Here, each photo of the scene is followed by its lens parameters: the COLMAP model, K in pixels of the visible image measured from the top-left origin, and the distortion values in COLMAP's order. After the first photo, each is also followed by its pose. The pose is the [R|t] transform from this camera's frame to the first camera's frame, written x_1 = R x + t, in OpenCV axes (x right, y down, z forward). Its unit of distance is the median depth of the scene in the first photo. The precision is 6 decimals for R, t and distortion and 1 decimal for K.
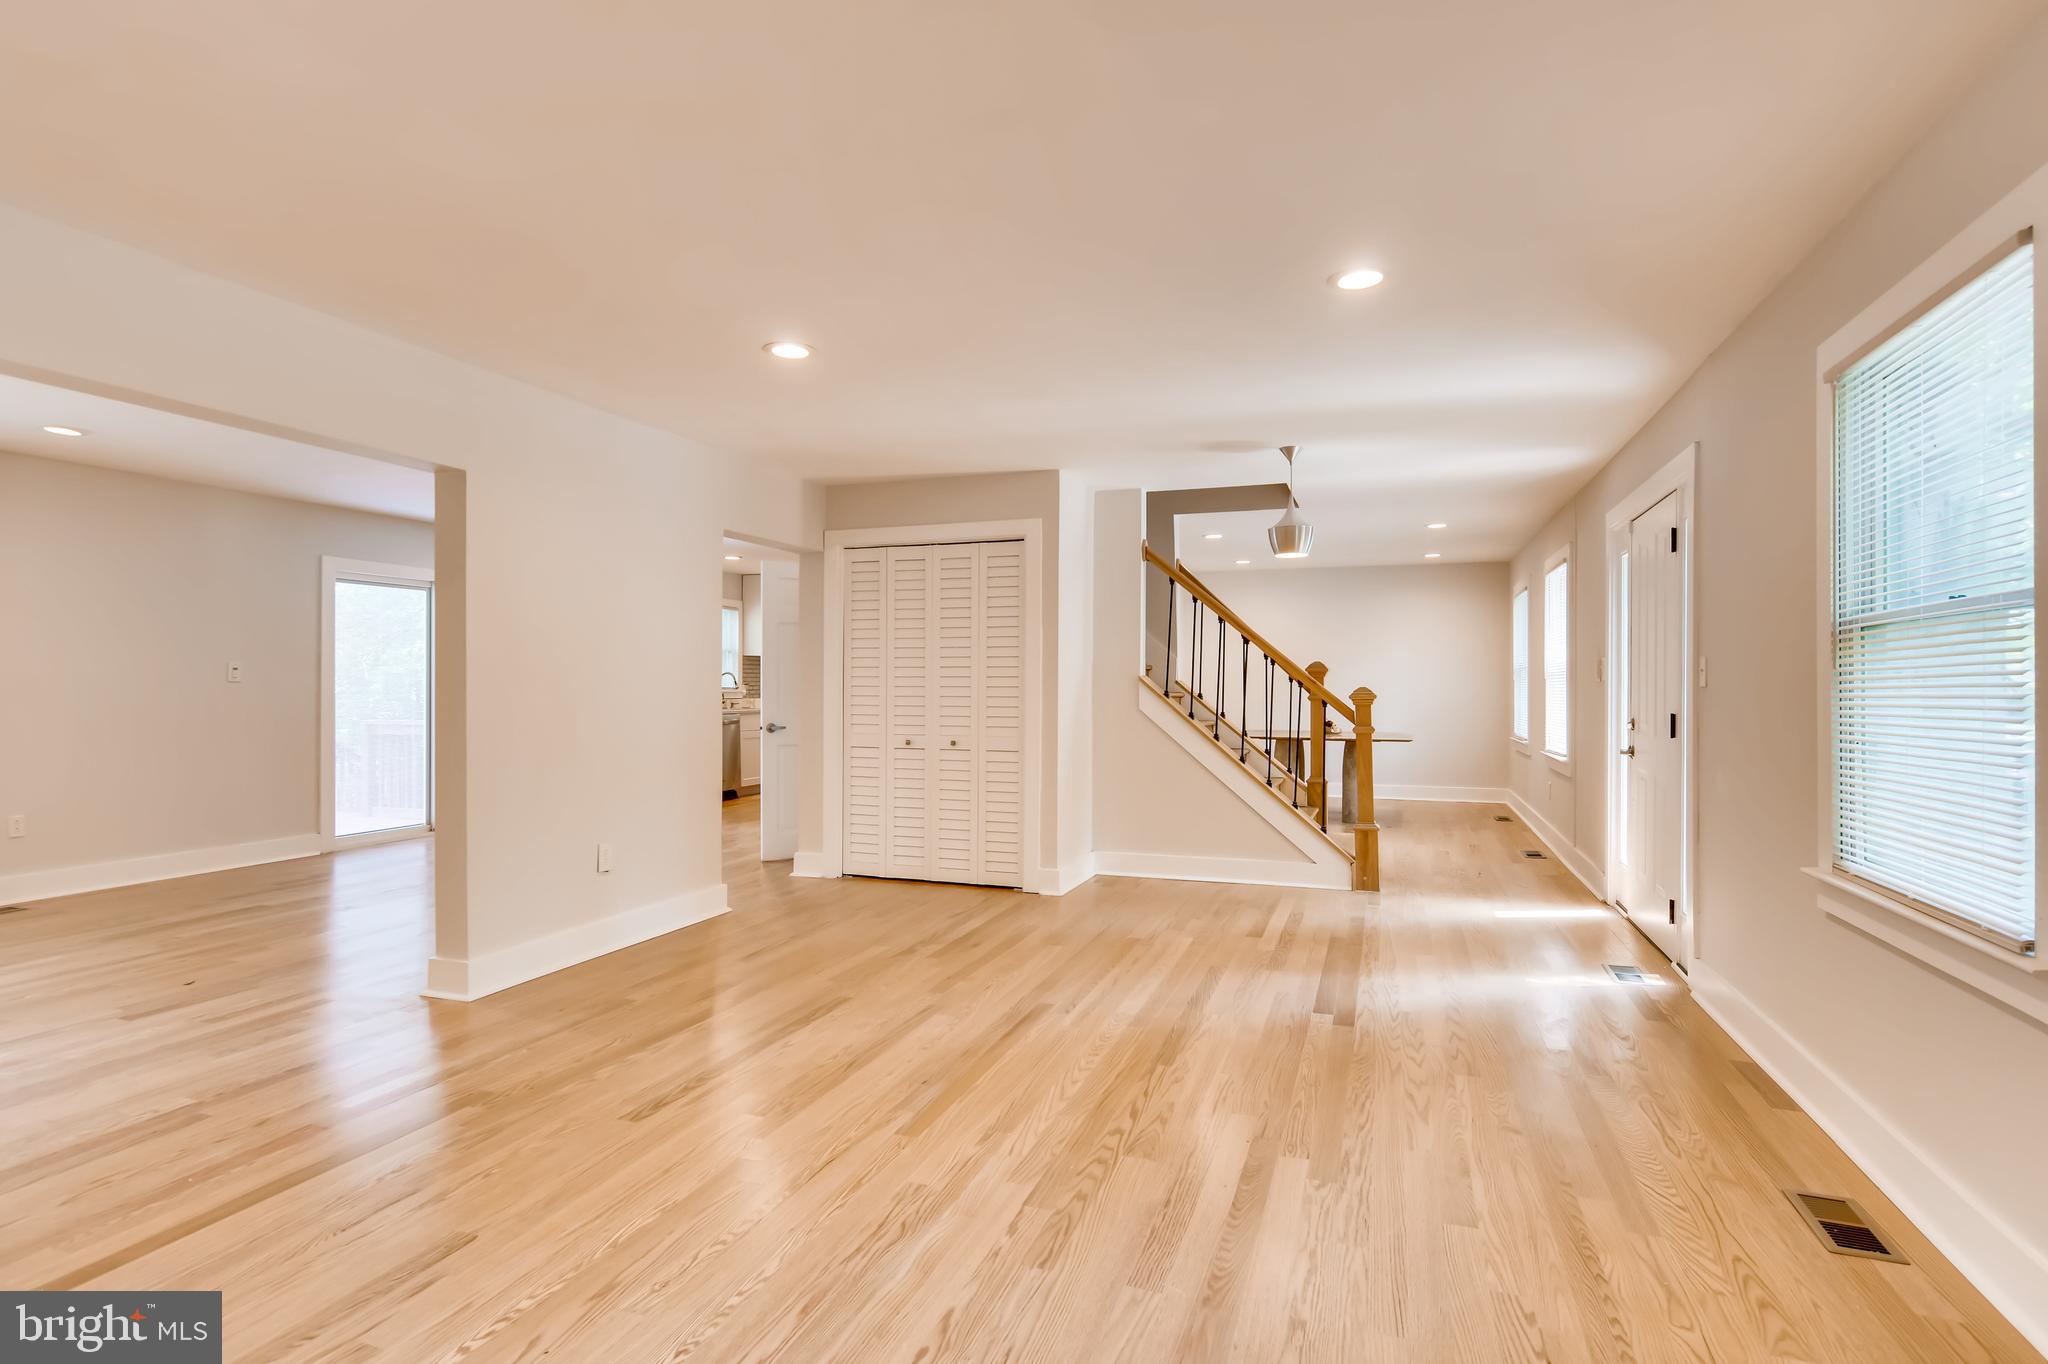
lens RADIAL K [[1034.6, 0, 1028.4], [0, 1034.6, 681.0], [0, 0, 1]] dist [0.004039, 0.001464]
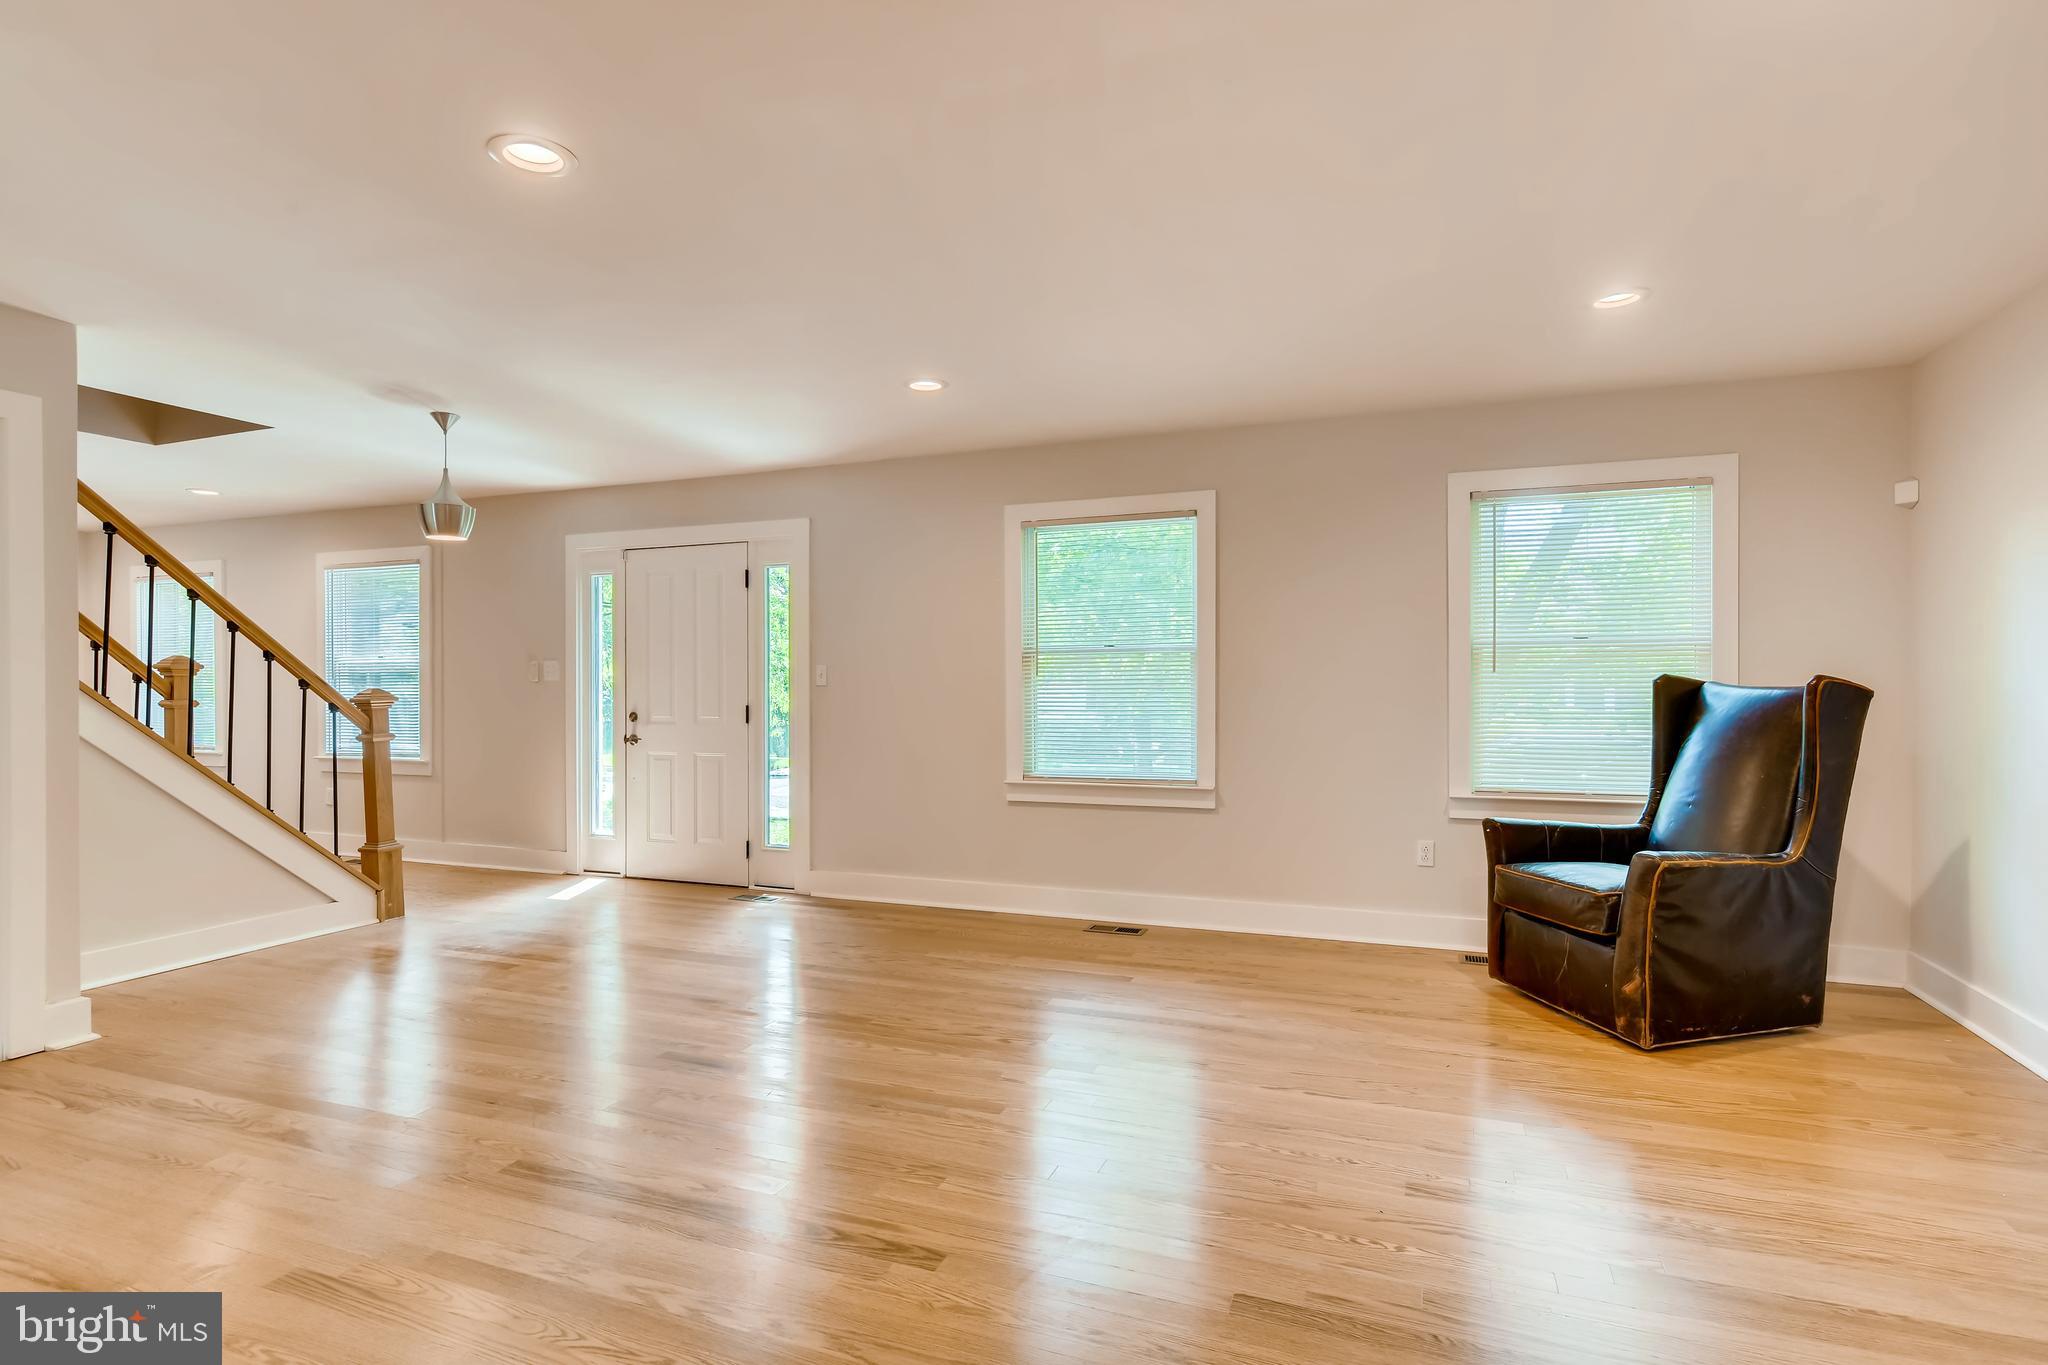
lens RADIAL K [[1034.6, 0, 1023.4], [0, 1034.6, 686.1], [0, 0, 1]] dist [0.004039, 0.001464]
pose [[0.032701, -0.006719, 0.999443, -1.057473], [0.000066, 0.999977, 0.006721, -0.003563], [-0.999465, -0.000154, 0.032701, 0.847517]]
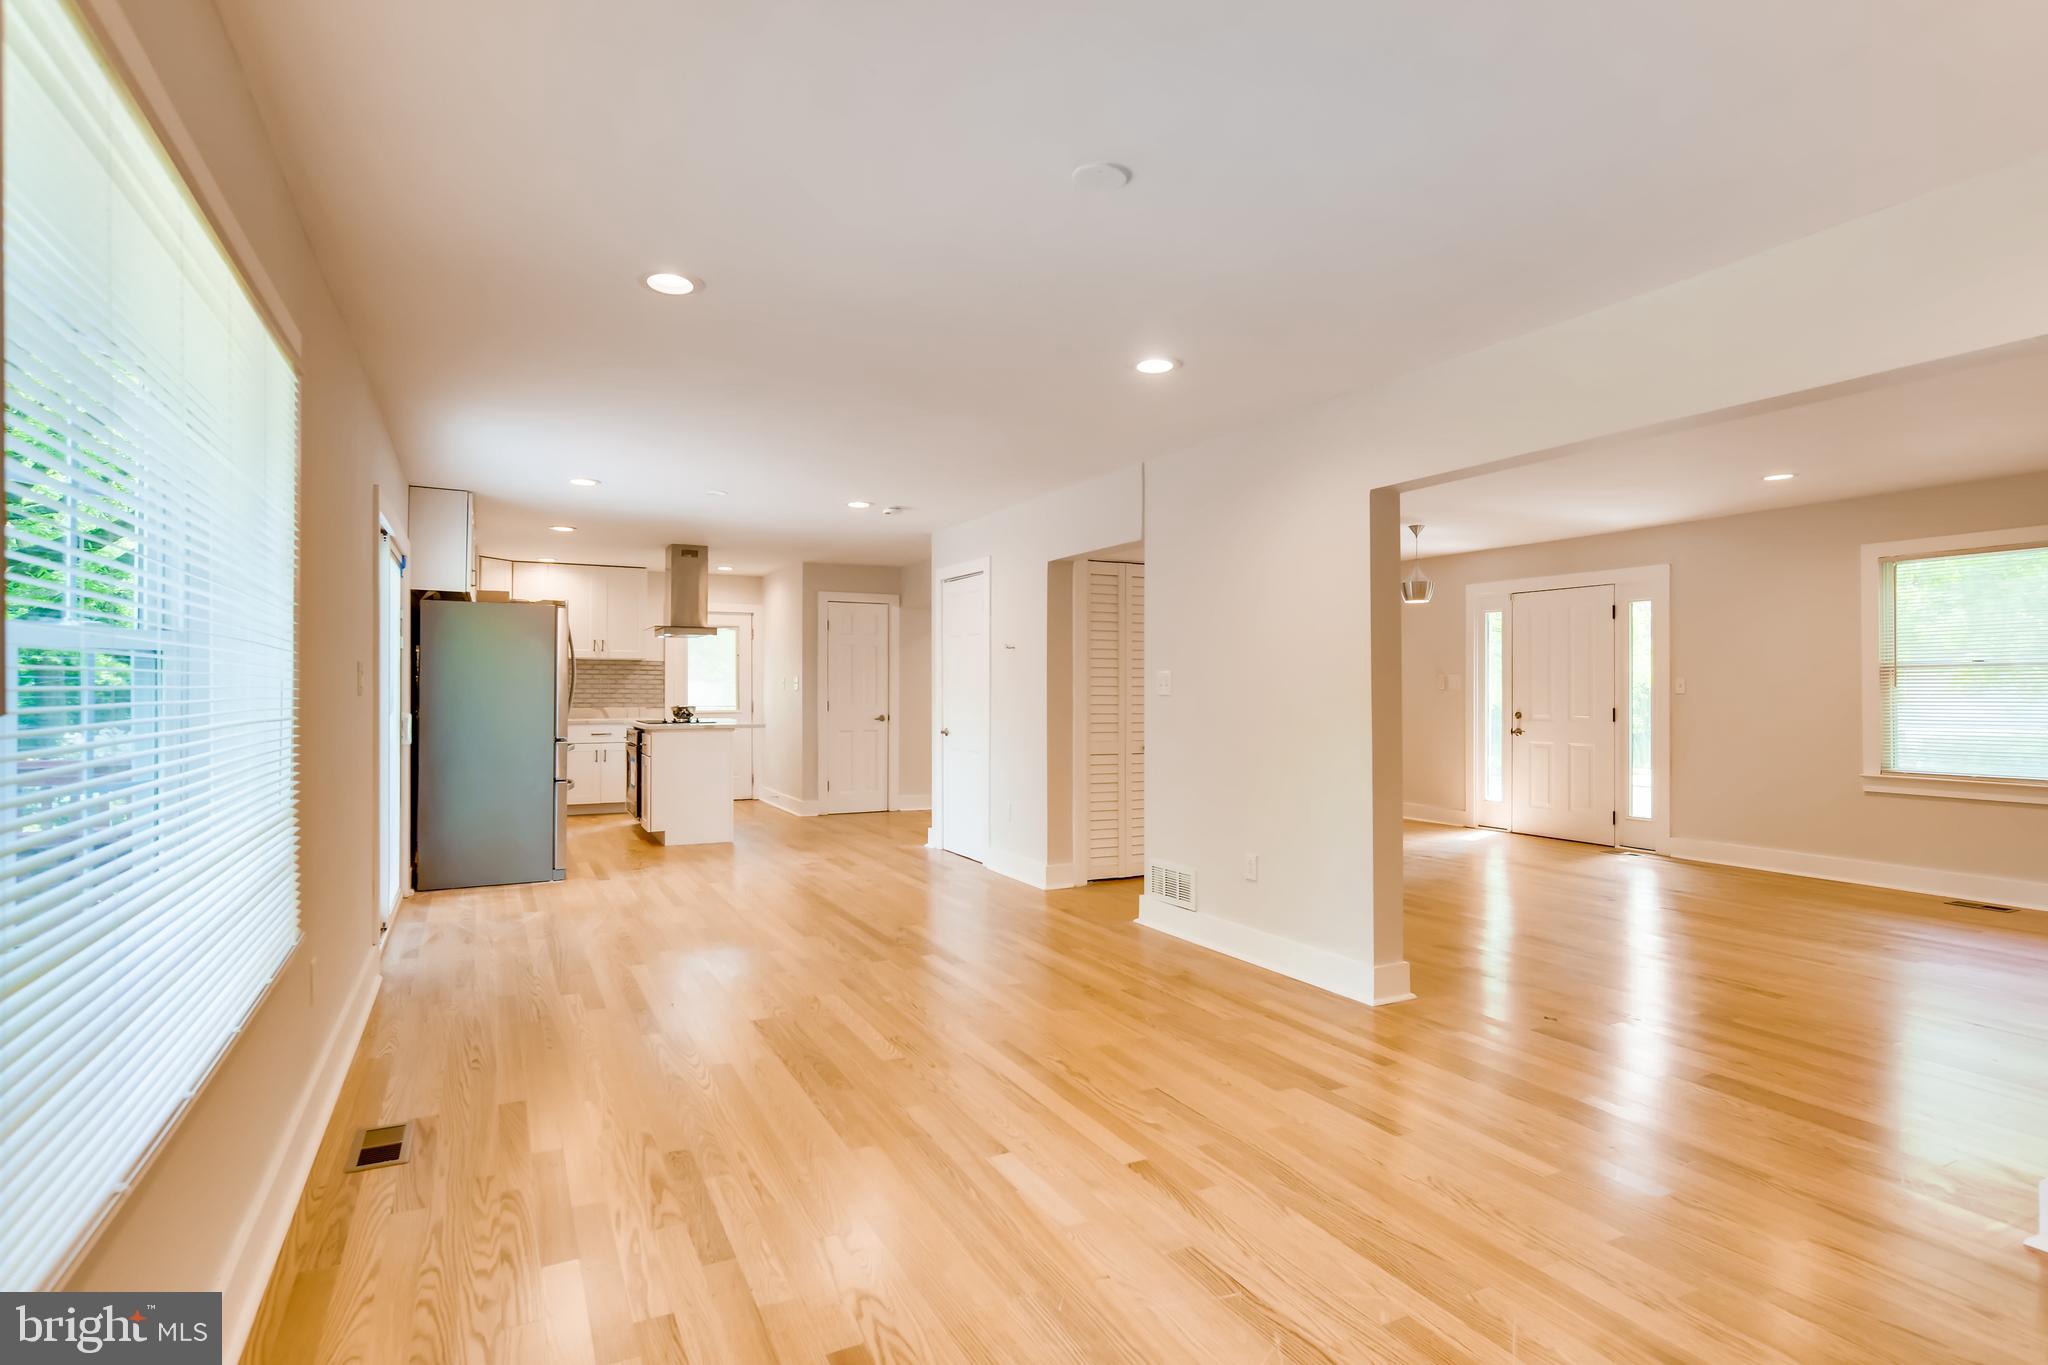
lens RADIAL K [[1034.6, 0, 1031.1], [0, 1034.6, 679.7], [0, 0, 1]] dist [0.004039, 0.001464]
pose [[0.688671, 0.002342, 0.725071, -1.995128], [-0.000849, 0.999997, -0.002423, -0.017710], [-0.725074, 0.001053, 0.688670, 0.707551]]
